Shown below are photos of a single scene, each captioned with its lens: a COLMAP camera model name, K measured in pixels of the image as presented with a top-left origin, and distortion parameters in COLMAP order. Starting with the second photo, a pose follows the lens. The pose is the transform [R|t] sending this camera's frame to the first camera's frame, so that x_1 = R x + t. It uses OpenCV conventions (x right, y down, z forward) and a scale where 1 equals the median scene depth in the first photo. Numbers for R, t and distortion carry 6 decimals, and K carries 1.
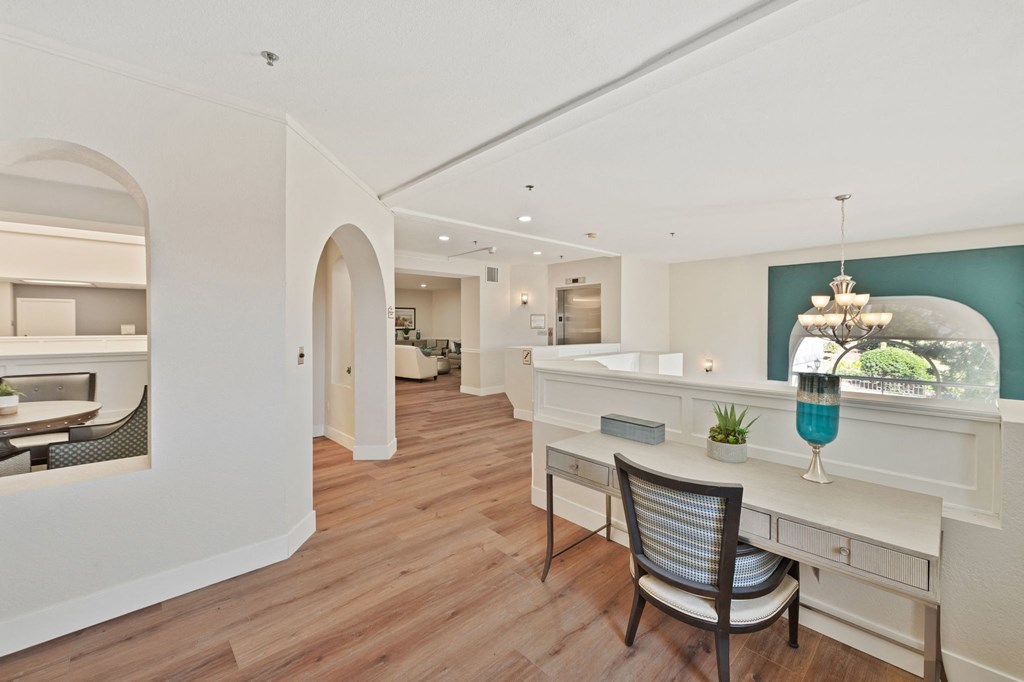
lens RADIAL K [[420.8, 0, 513.5], [0, 420.8, 333.9], [0, 0, 1]] dist [0.001754, -0.001142]
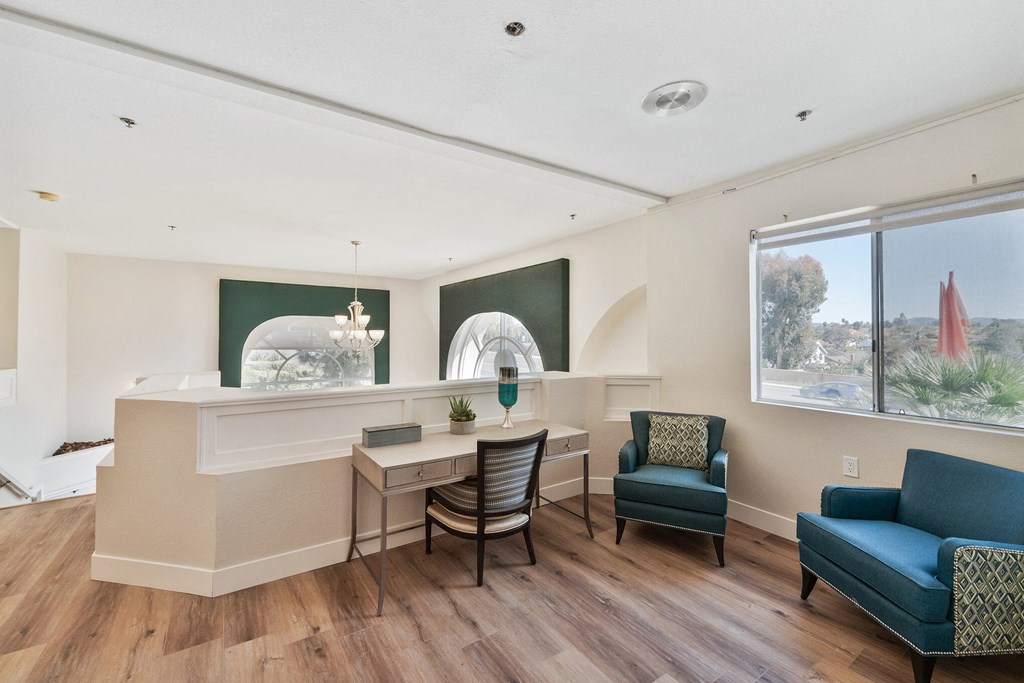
lens RADIAL K [[420.8, 0, 516.2], [0, 420.8, 338.7], [0, 0, 1]] dist [0.001754, -0.001142]
pose [[0.146634, -0.003409, 0.989185, -0.798421], [0.020213, 0.999796, 0.000449, -0.021801], [-0.988984, 0.019929, 0.146673, 0.543415]]
